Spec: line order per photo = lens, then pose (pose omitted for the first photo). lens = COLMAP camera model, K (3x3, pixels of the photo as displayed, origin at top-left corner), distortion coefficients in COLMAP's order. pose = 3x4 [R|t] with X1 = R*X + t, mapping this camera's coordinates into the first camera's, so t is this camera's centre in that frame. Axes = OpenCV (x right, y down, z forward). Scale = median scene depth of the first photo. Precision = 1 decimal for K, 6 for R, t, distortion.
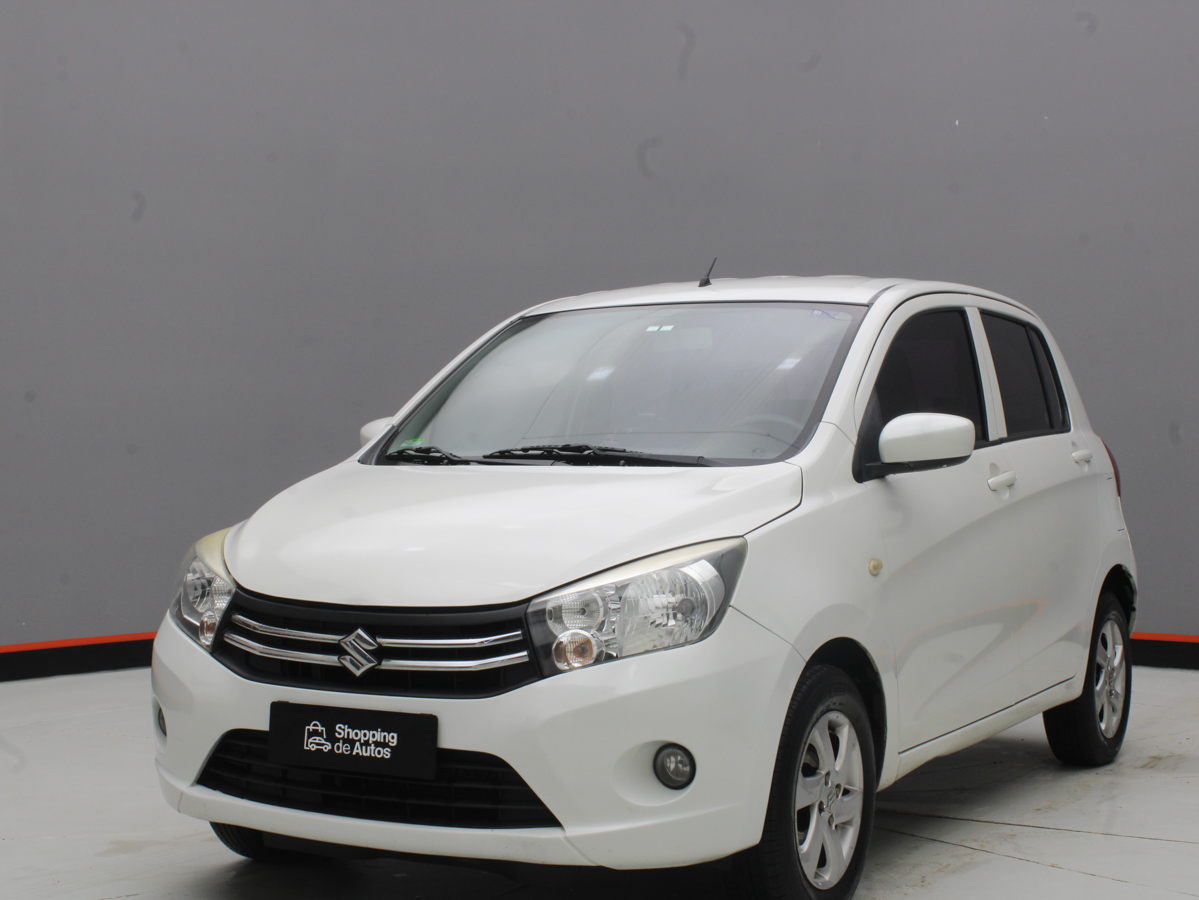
lens RADIAL K [[1922.3, 0, 600.1], [0, 1922.3, 444.1], [0, 0, 1]] dist [-0.057659, 0.000000]
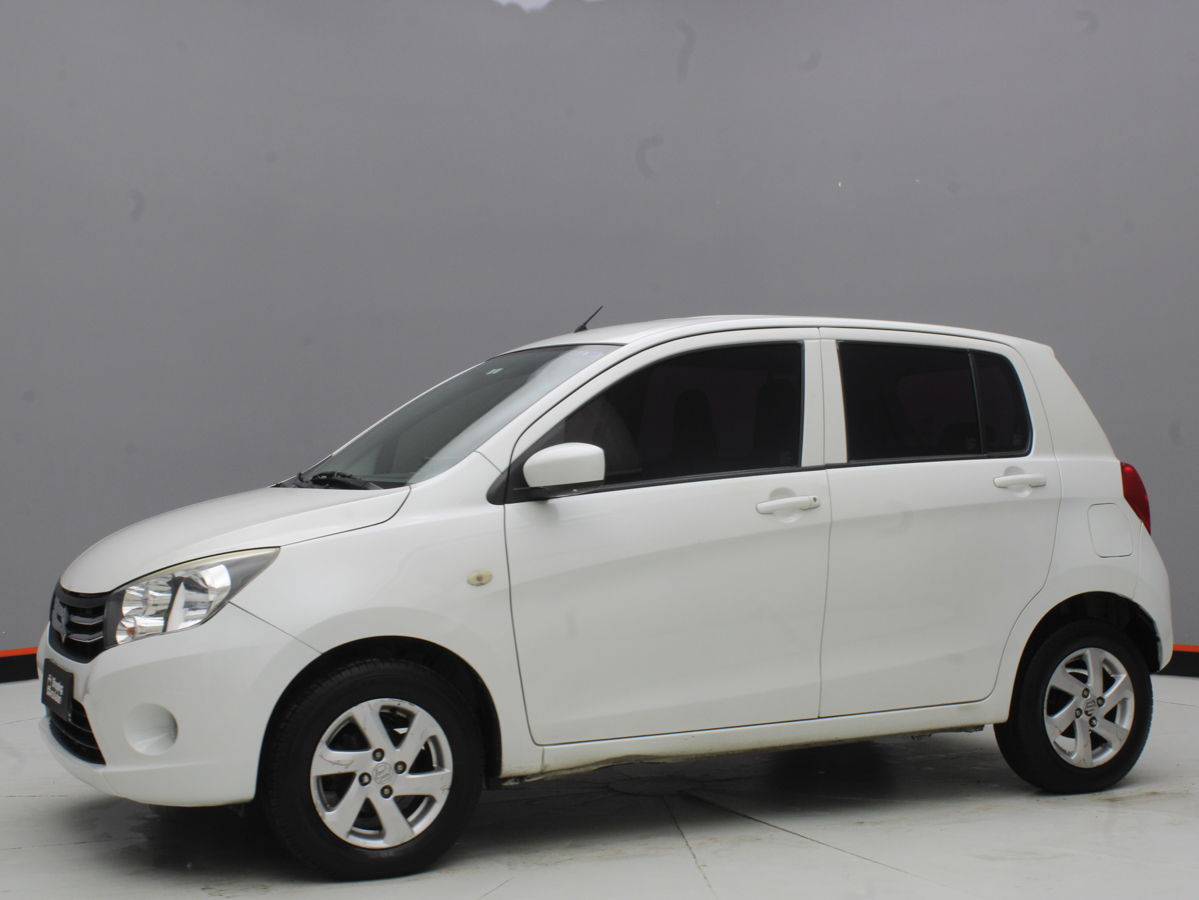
lens RADIAL K [[1699.1, 0, 603.0], [0, 1699.1, 465.6], [0, 0, 1]] dist [-0.053896, 0.000000]
pose [[0.834300, -0.002360, -0.551306, 0.815083], [0.002202, 0.999997, -0.000948, -0.001960], [0.551307, -0.000423, 0.834302, 0.209565]]
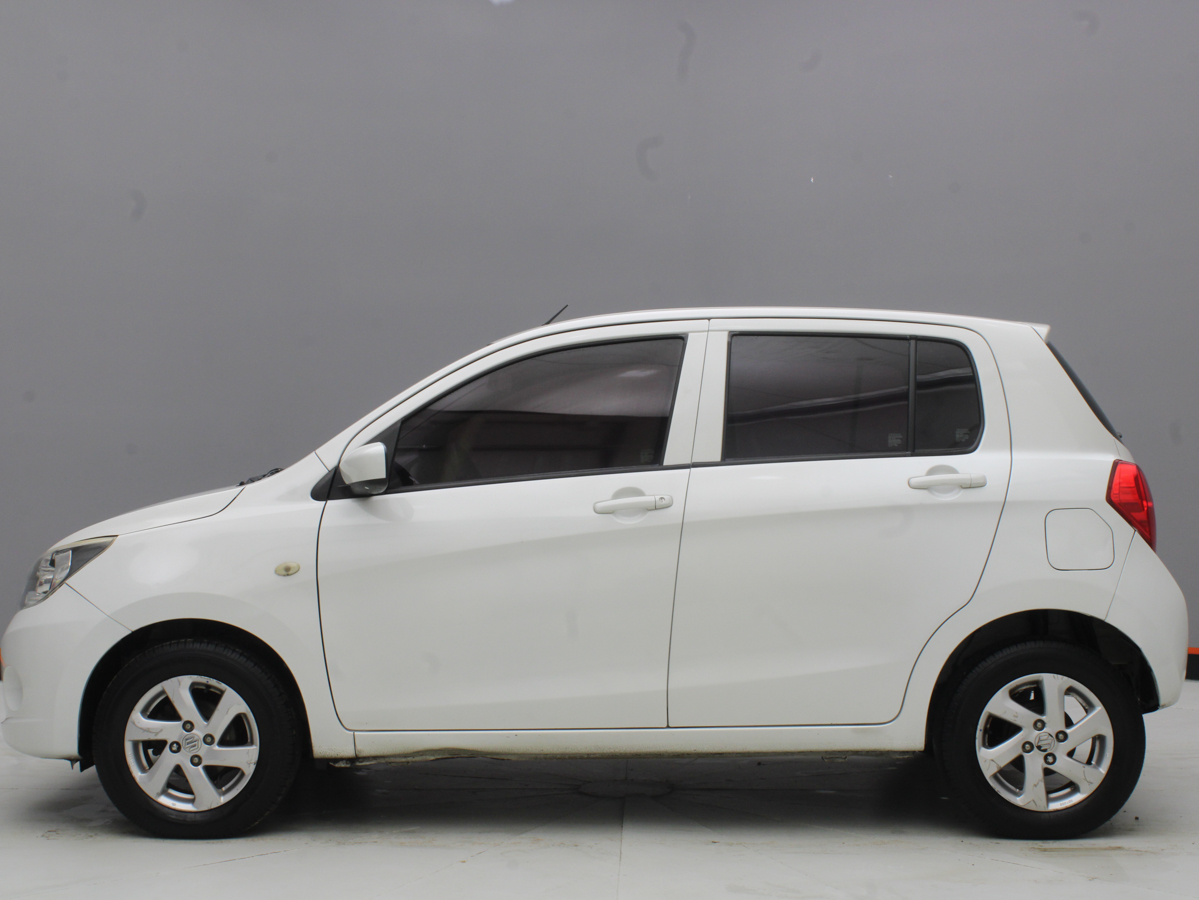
lens RADIAL K [[1699.1, 0, 591.3], [0, 1699.1, 472.2], [0, 0, 1]] dist [-0.053896, 0.000000]
pose [[0.477302, -0.001047, -0.878739, 1.267173], [0.000949, 0.999999, -0.000676, 0.003490], [0.878739, -0.000511, 0.477303, 0.699488]]
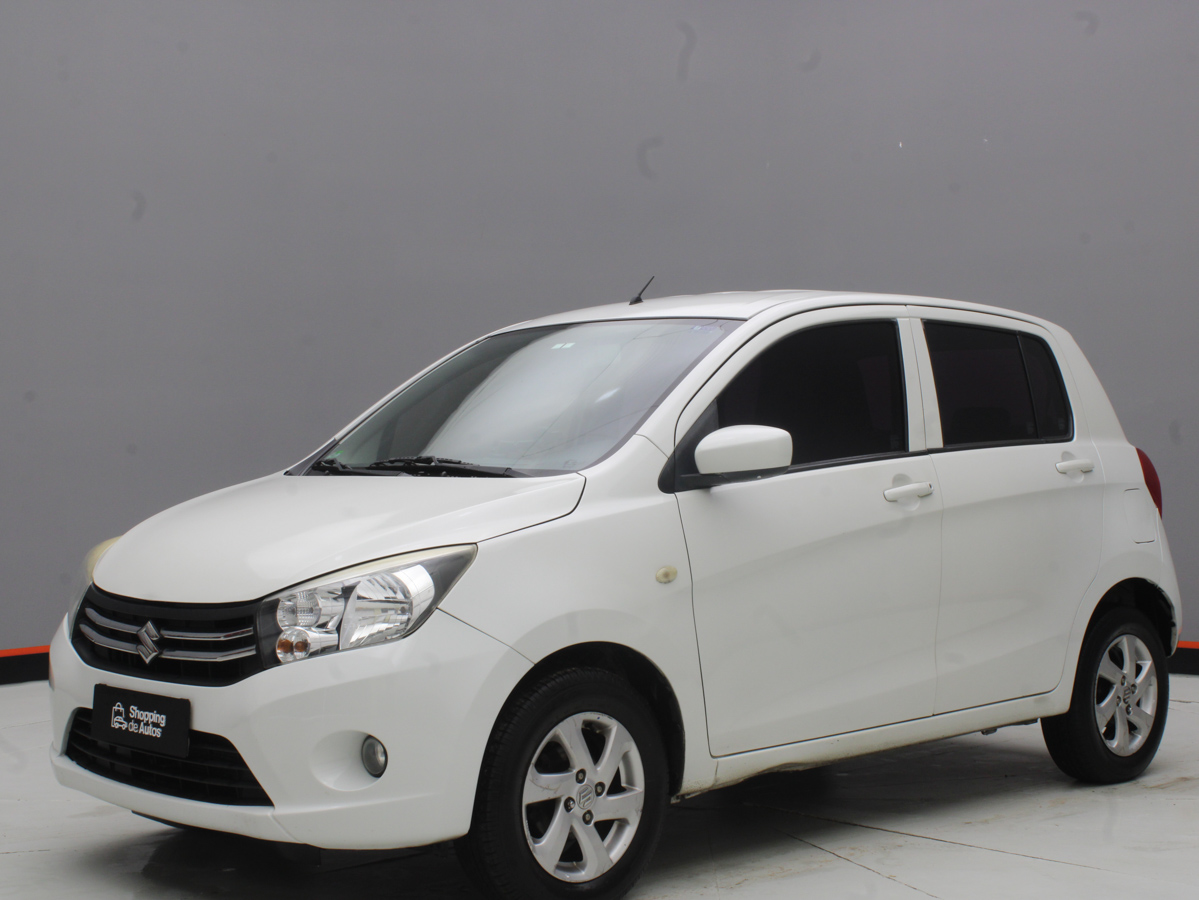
lens RADIAL K [[1842.1, 0, 589.3], [0, 1842.1, 449.6], [0, 0, 1]] dist [-0.049199, 0.000000]
pose [[0.957900, -0.003460, -0.287081, 0.414723], [0.002929, 0.999993, -0.002280, -0.001222], [0.287087, 0.001343, 0.957904, 0.041953]]
